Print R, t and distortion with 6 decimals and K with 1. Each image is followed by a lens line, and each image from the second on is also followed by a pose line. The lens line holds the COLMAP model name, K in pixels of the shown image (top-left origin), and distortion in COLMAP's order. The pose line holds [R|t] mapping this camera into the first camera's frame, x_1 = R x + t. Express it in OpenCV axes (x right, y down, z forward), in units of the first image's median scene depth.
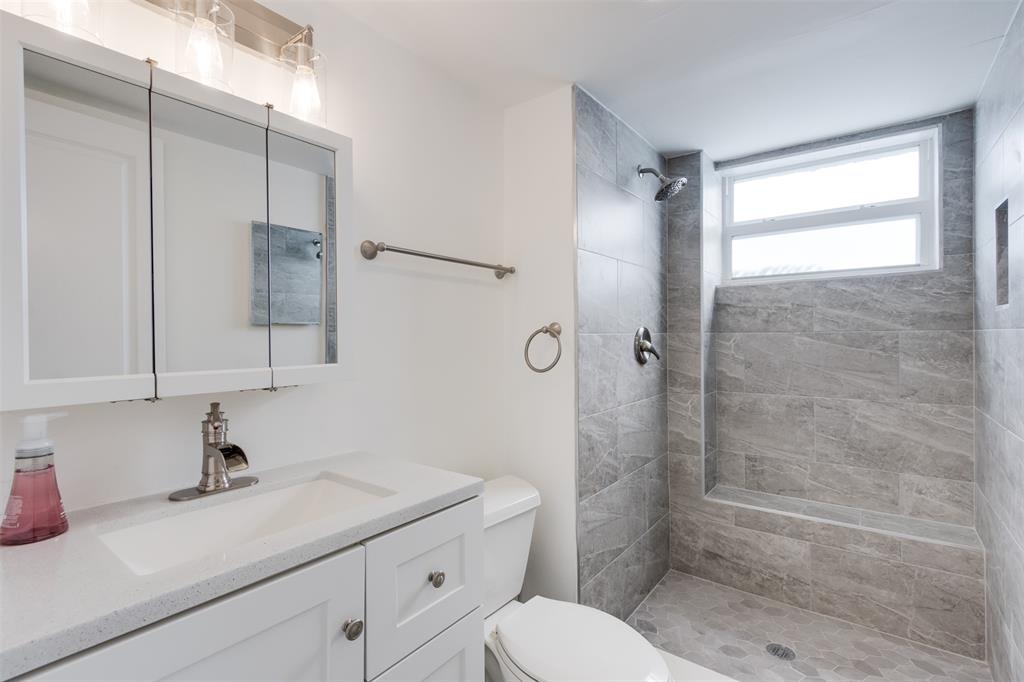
lens RADIAL K [[472.4, 0, 515.4], [0, 472.4, 338.5], [0, 0, 1]] dist [0.003790, -0.001116]
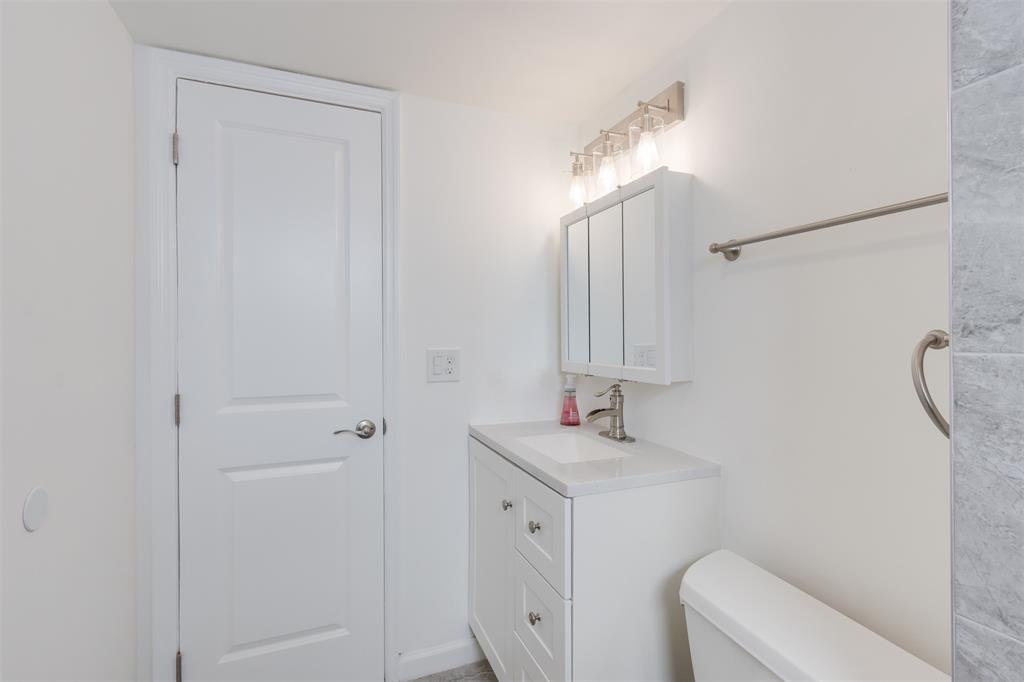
lens RADIAL K [[472.4, 0, 515.4], [0, 472.4, 338.5], [0, 0, 1]] dist [0.003790, -0.001116]
pose [[-0.506515, 0.012189, -0.862145, 0.705718], [0.006085, 0.999926, 0.010562, -0.029781], [0.862210, 0.000104, -0.506551, 1.131844]]
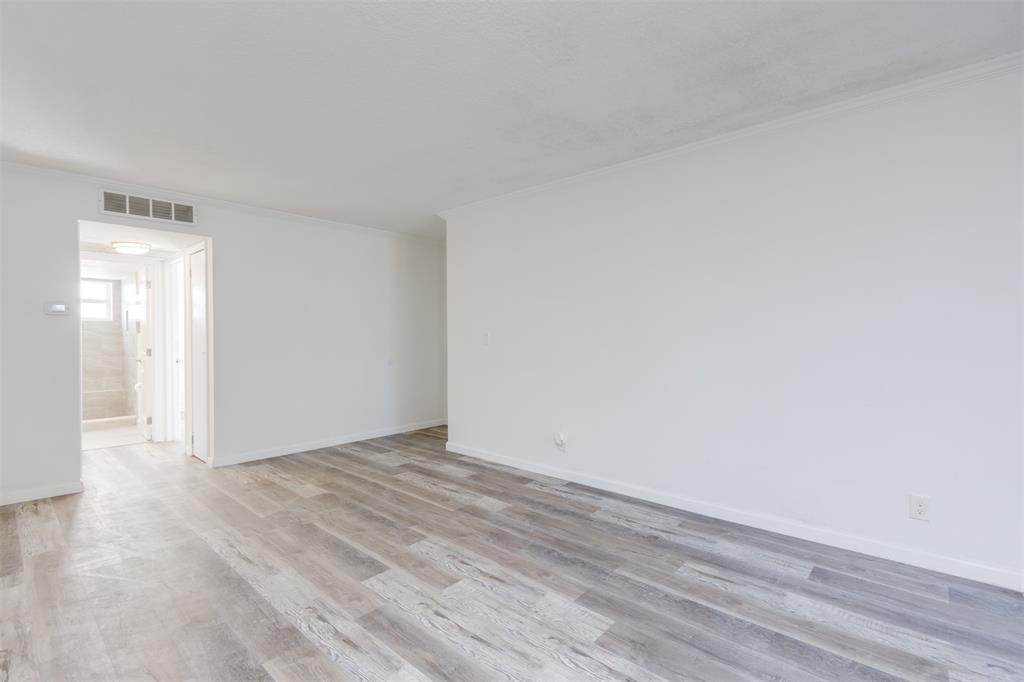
lens RADIAL K [[472.4, 0, 515.4], [0, 472.4, 338.5], [0, 0, 1]] dist [0.003790, -0.001116]
pose [[0.093328, -0.001435, 0.995634, -2.654680], [0.008006, 0.999968, 0.000691, 0.018344], [-0.995603, 0.007906, 0.093337, -2.640199]]
